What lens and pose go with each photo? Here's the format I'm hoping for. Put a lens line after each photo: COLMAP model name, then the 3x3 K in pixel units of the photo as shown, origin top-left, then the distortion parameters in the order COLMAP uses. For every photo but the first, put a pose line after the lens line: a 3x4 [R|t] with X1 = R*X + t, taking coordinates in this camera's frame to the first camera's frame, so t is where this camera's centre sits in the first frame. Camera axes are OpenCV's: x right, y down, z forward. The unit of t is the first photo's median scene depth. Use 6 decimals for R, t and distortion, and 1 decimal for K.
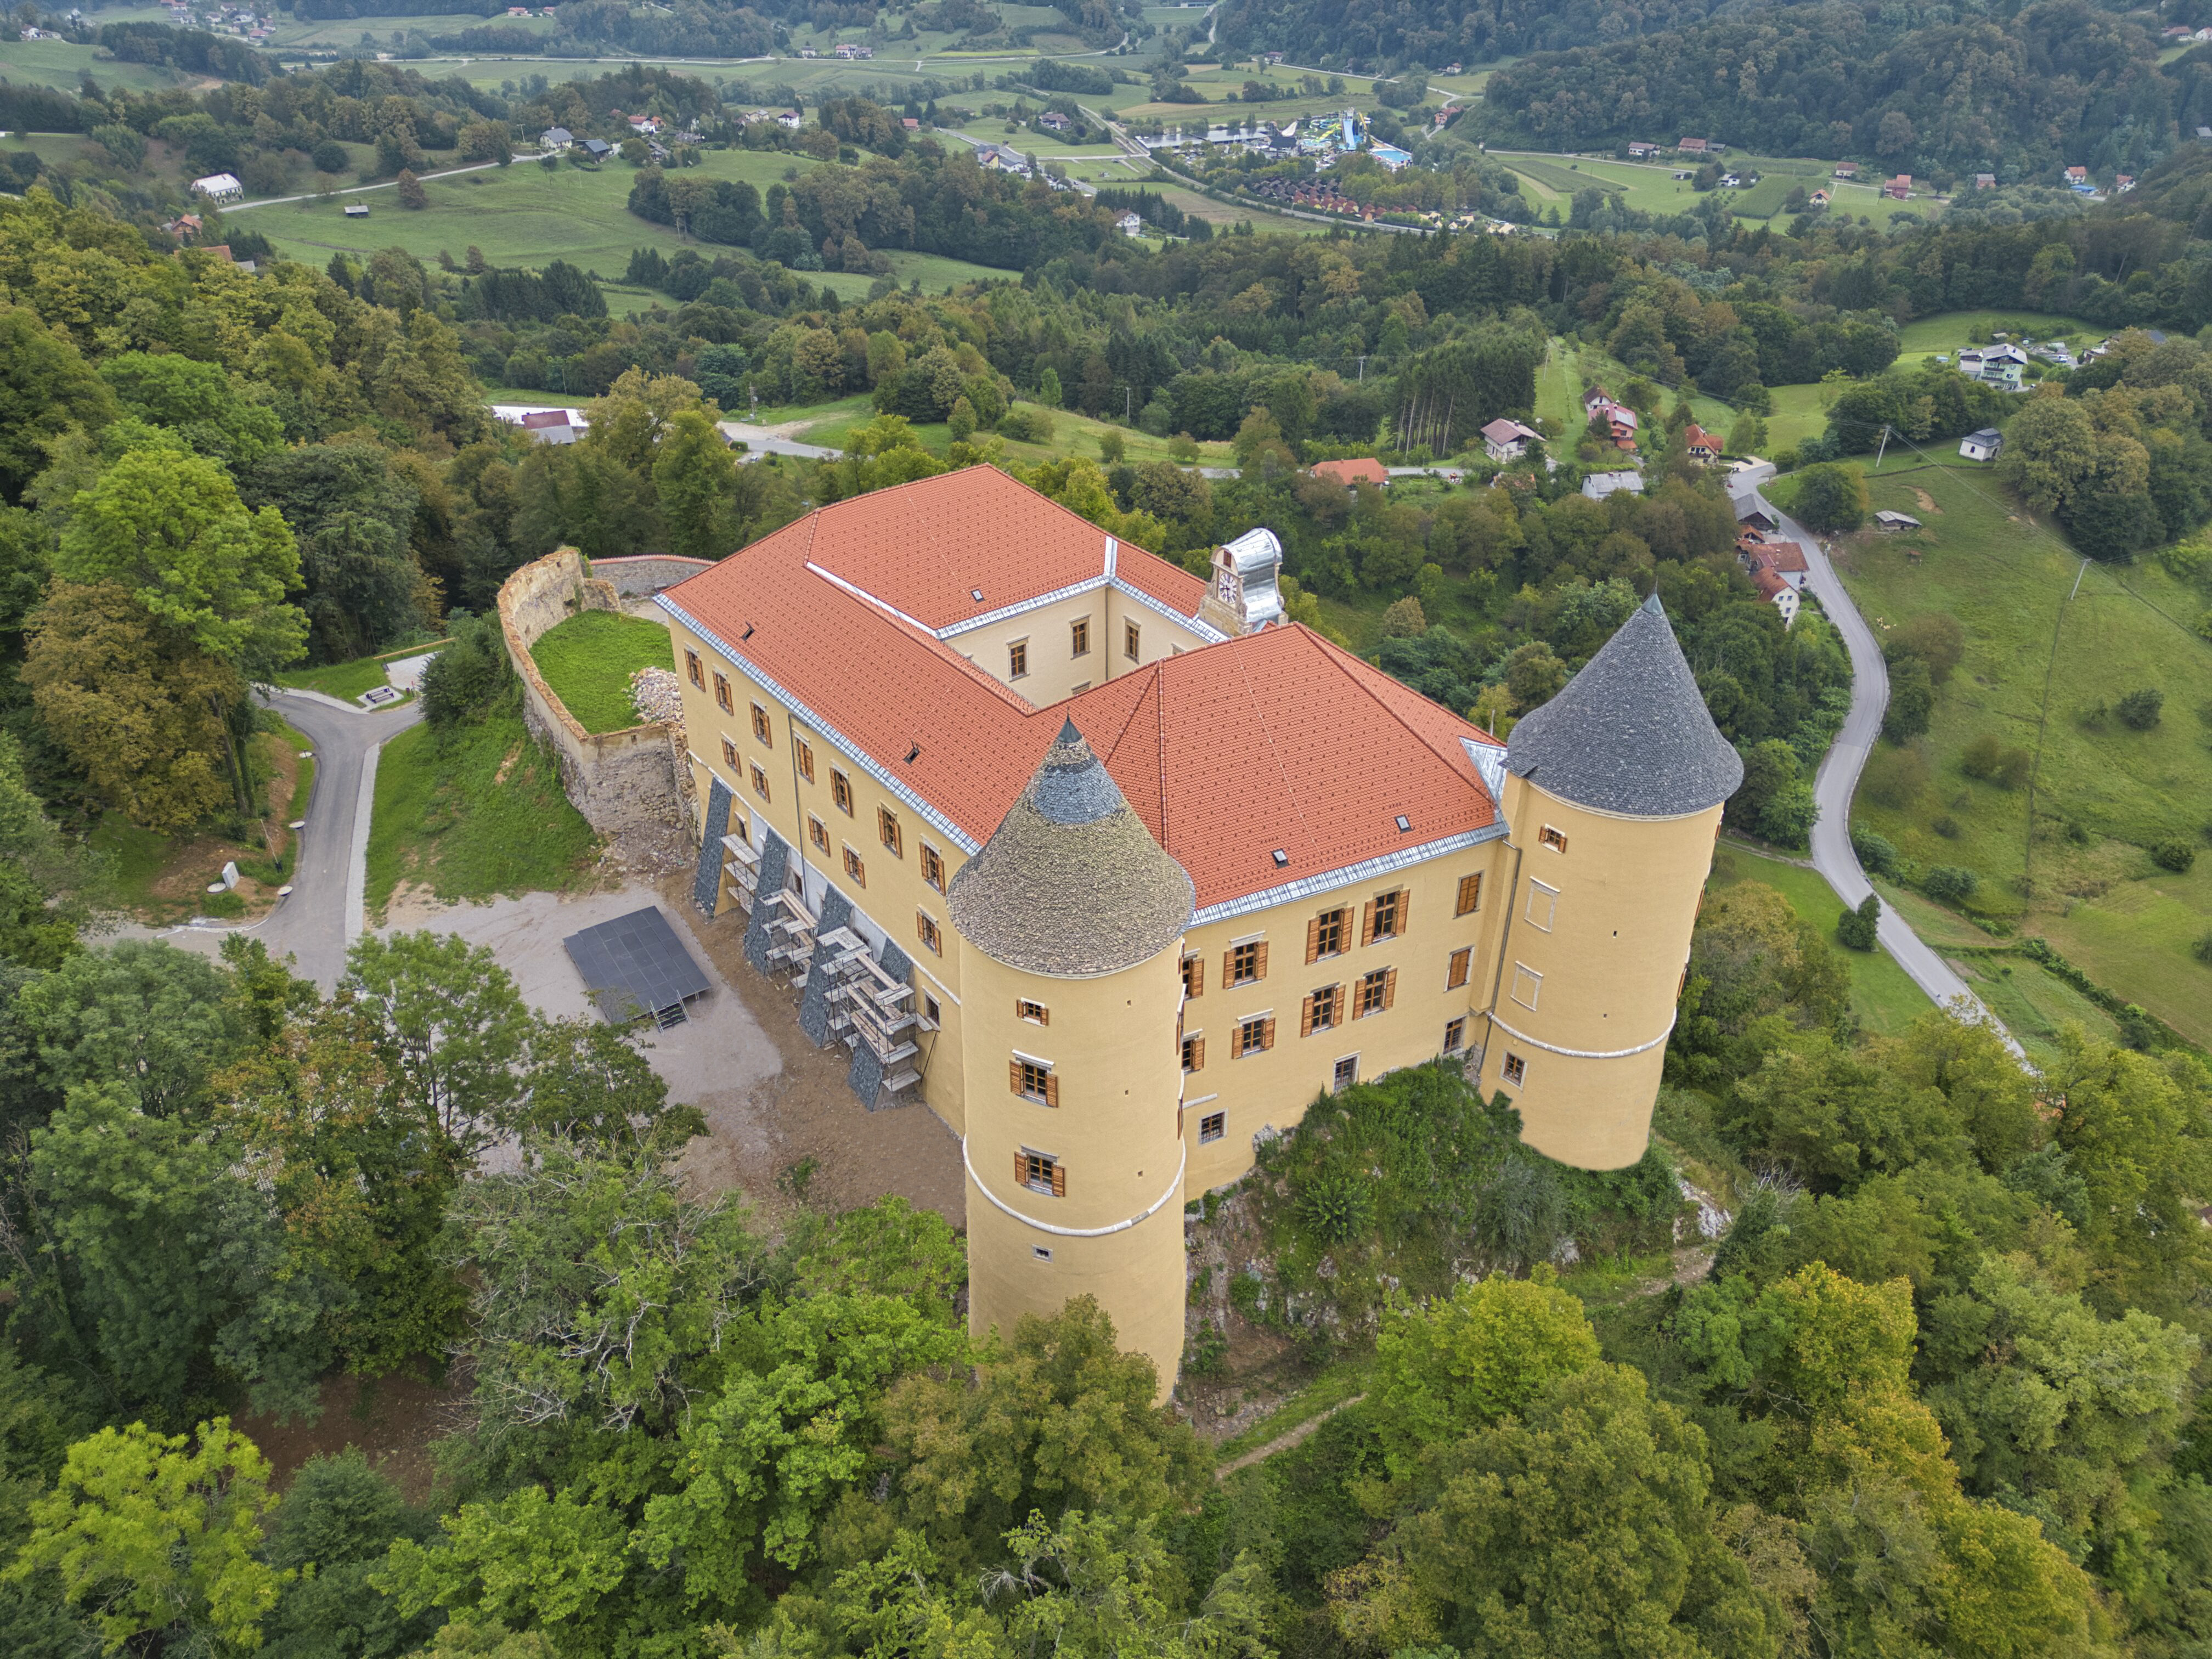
lens RADIAL K [[1600.1, 0, 1106.3], [0, 1600.1, 793.1], [0, 0, 1]] dist [0.063735, -0.061650]
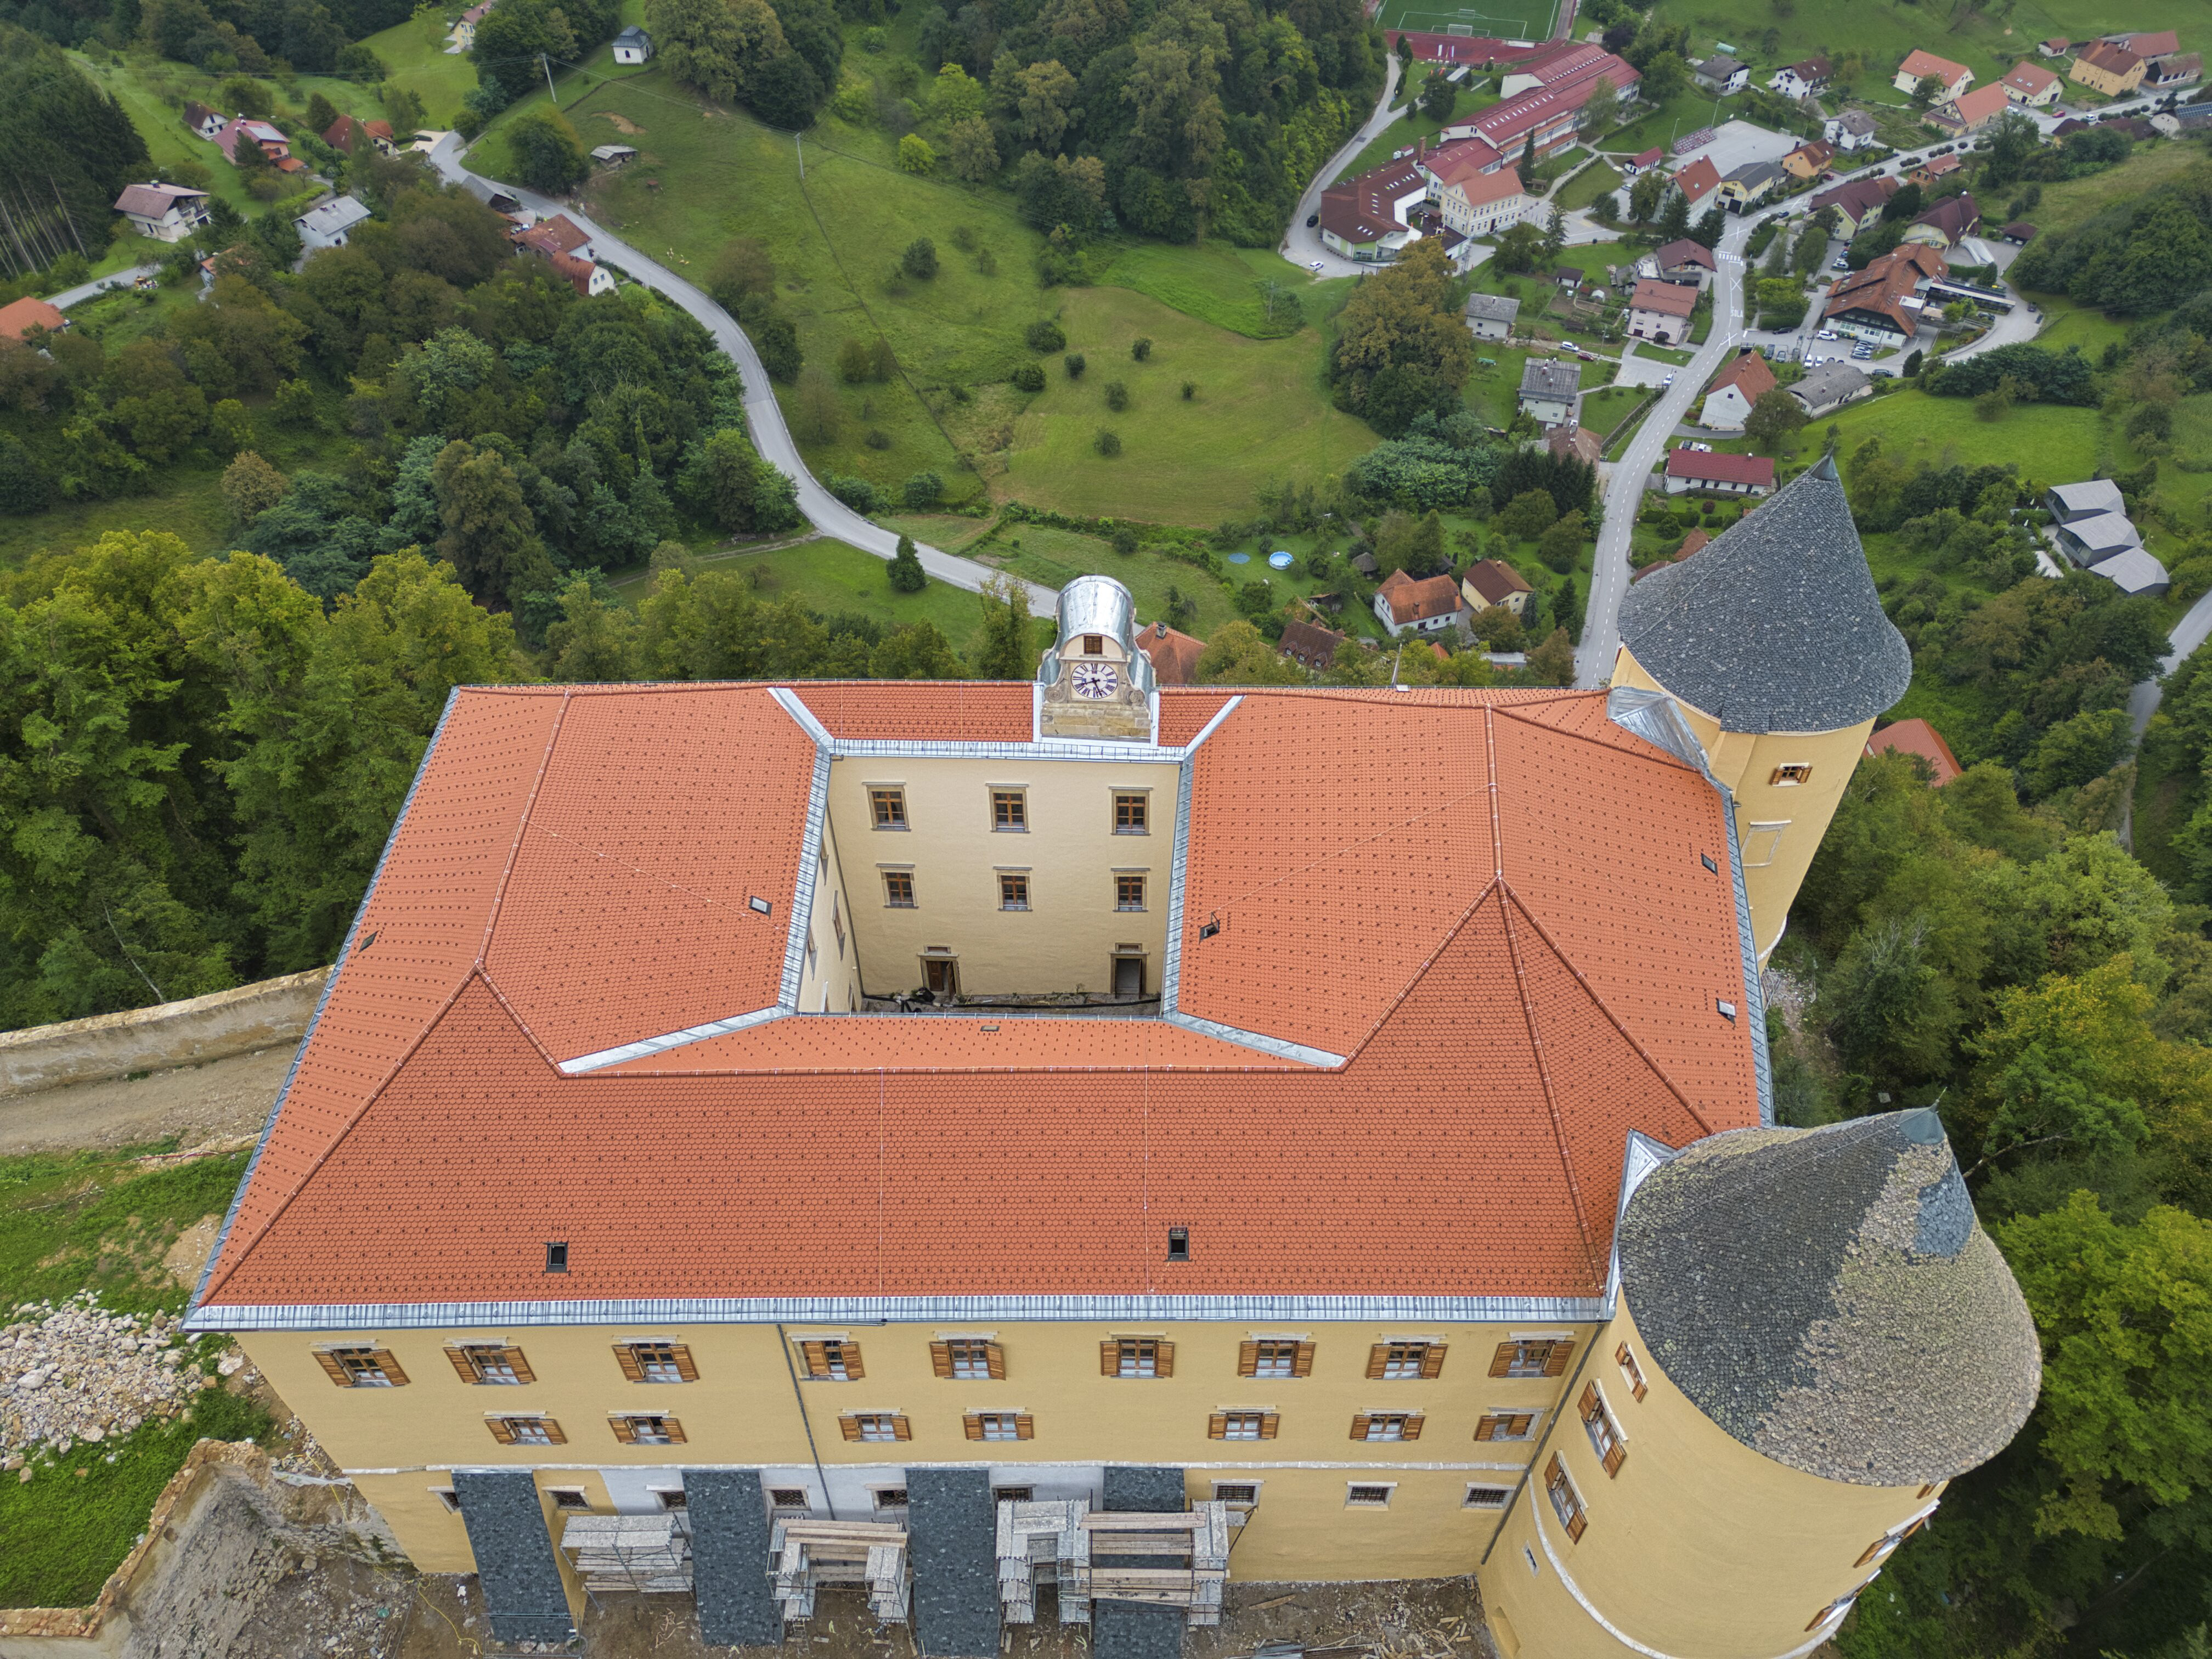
lens RADIAL K [[1600.1, 0, 1106.3], [0, 1600.1, 793.1], [0, 0, 1]] dist [0.063735, -0.061650]
pose [[0.605537, -0.552120, 0.573139, -0.094305], [0.417455, 0.833522, 0.361901, -0.094508], [-0.677537, 0.020115, 0.735214, 0.149250]]
